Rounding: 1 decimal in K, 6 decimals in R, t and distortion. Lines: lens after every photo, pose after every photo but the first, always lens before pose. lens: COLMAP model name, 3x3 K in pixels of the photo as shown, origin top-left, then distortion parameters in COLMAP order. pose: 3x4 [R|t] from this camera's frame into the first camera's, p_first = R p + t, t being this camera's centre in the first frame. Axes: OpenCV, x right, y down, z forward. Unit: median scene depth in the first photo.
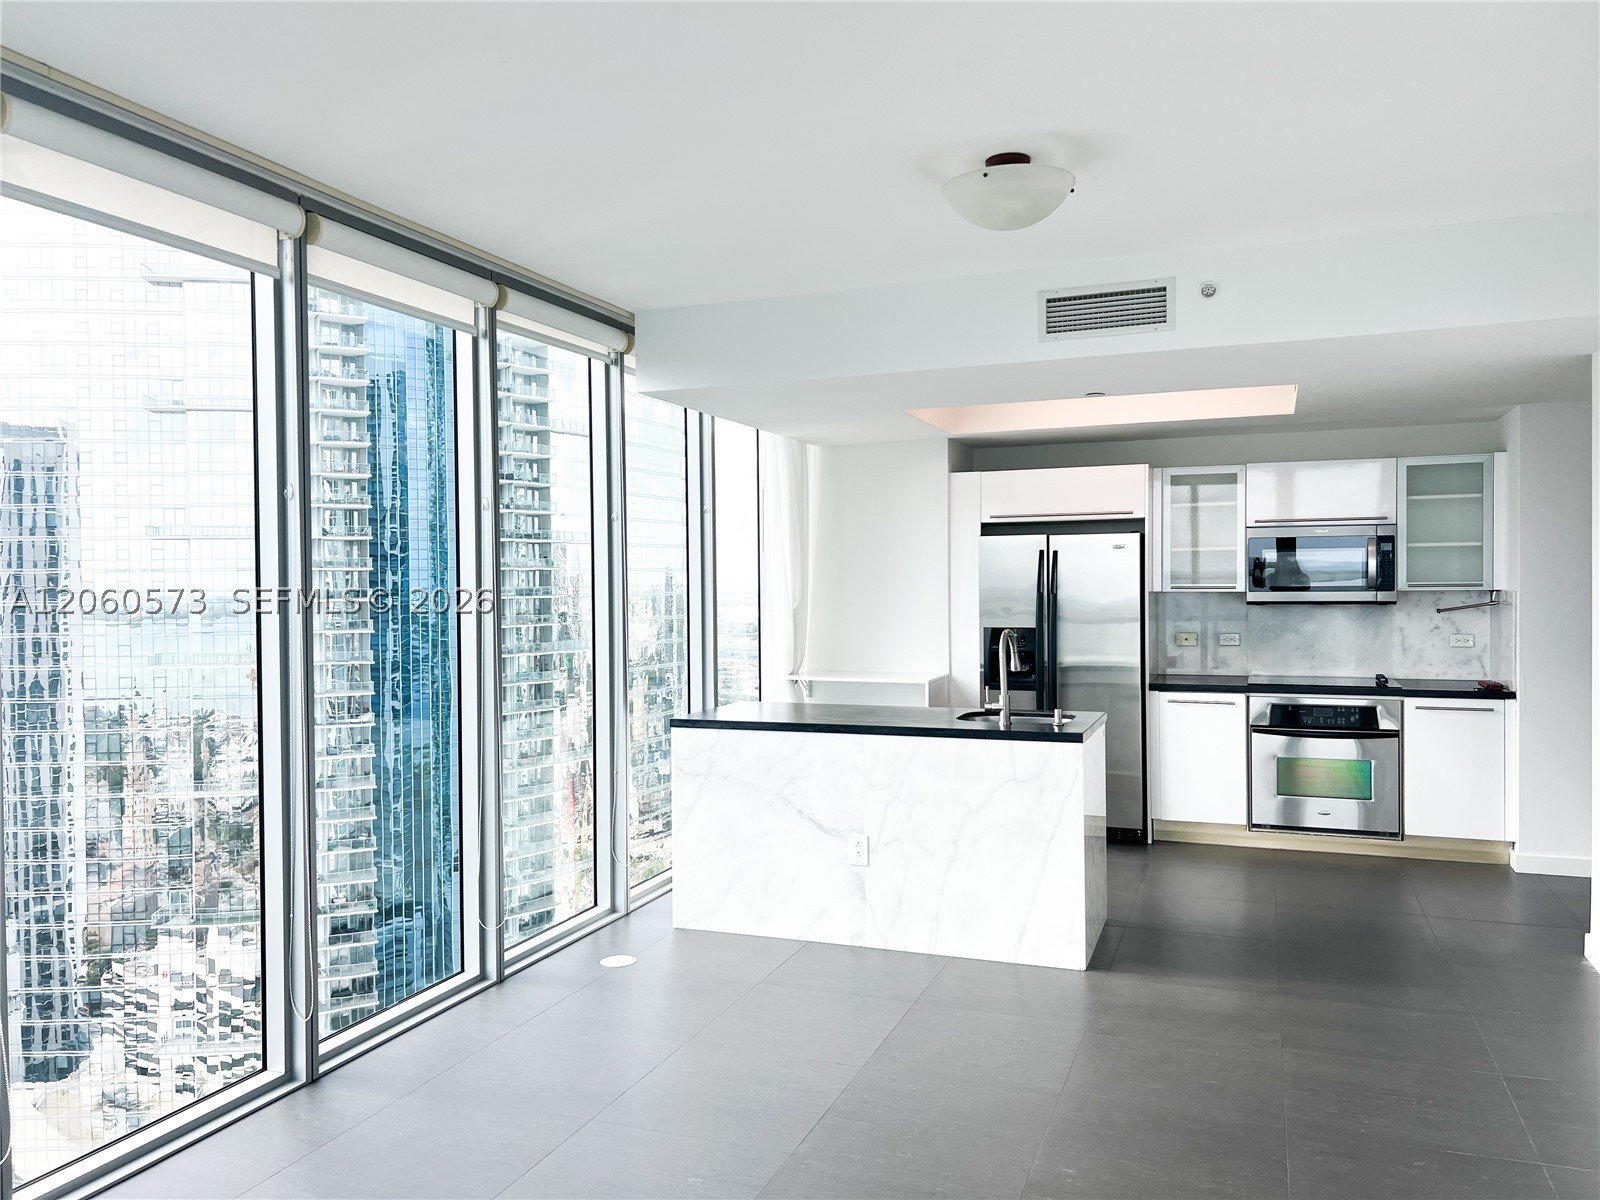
lens RADIAL K [[1213.1, 0, 794.8], [0, 1213.1, 603.4], [0, 0, 1]] dist [0.063308, -0.072759]
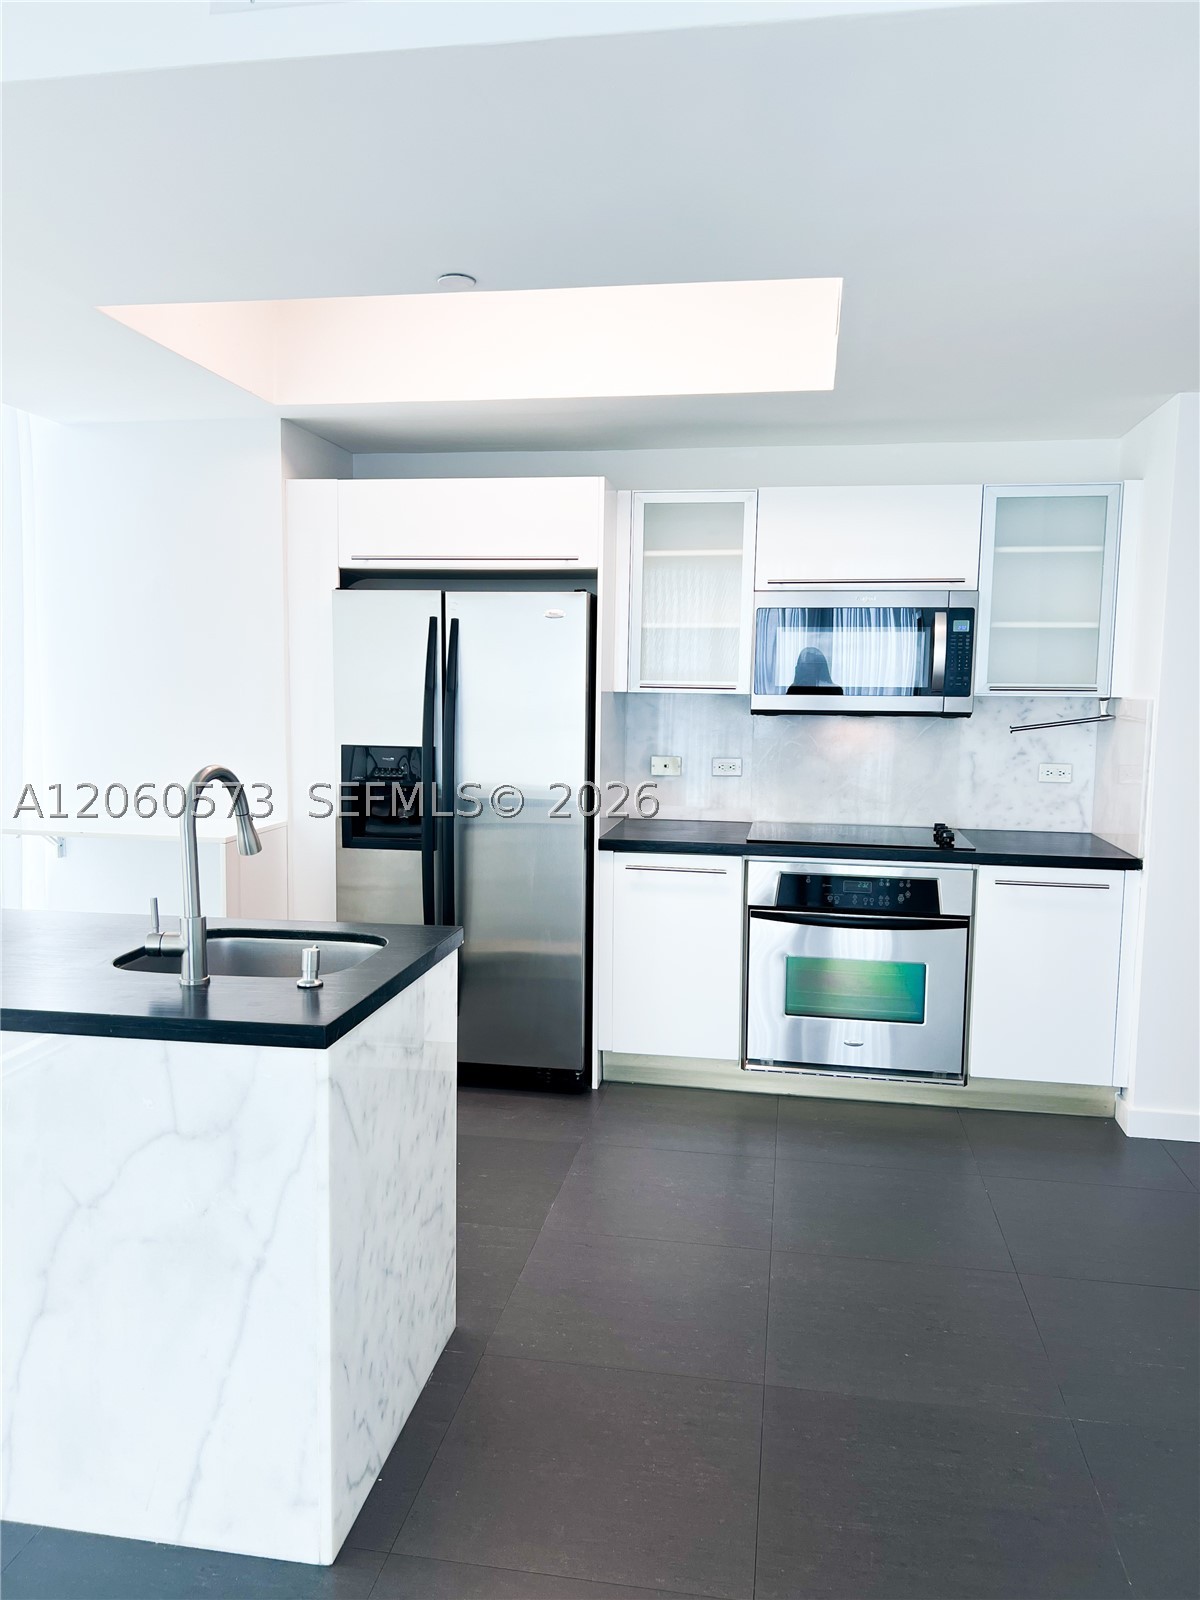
lens RADIAL K [[1213.1, 0, 591.4], [0, 1213.1, 794.2], [0, 0, 1]] dist [0.063308, -0.072759]
pose [[0.980643, 0.004206, 0.195761, 0.170376], [-0.019210, 0.997013, 0.074812, -0.003154], [-0.194861, -0.077124, 0.977794, 0.409024]]
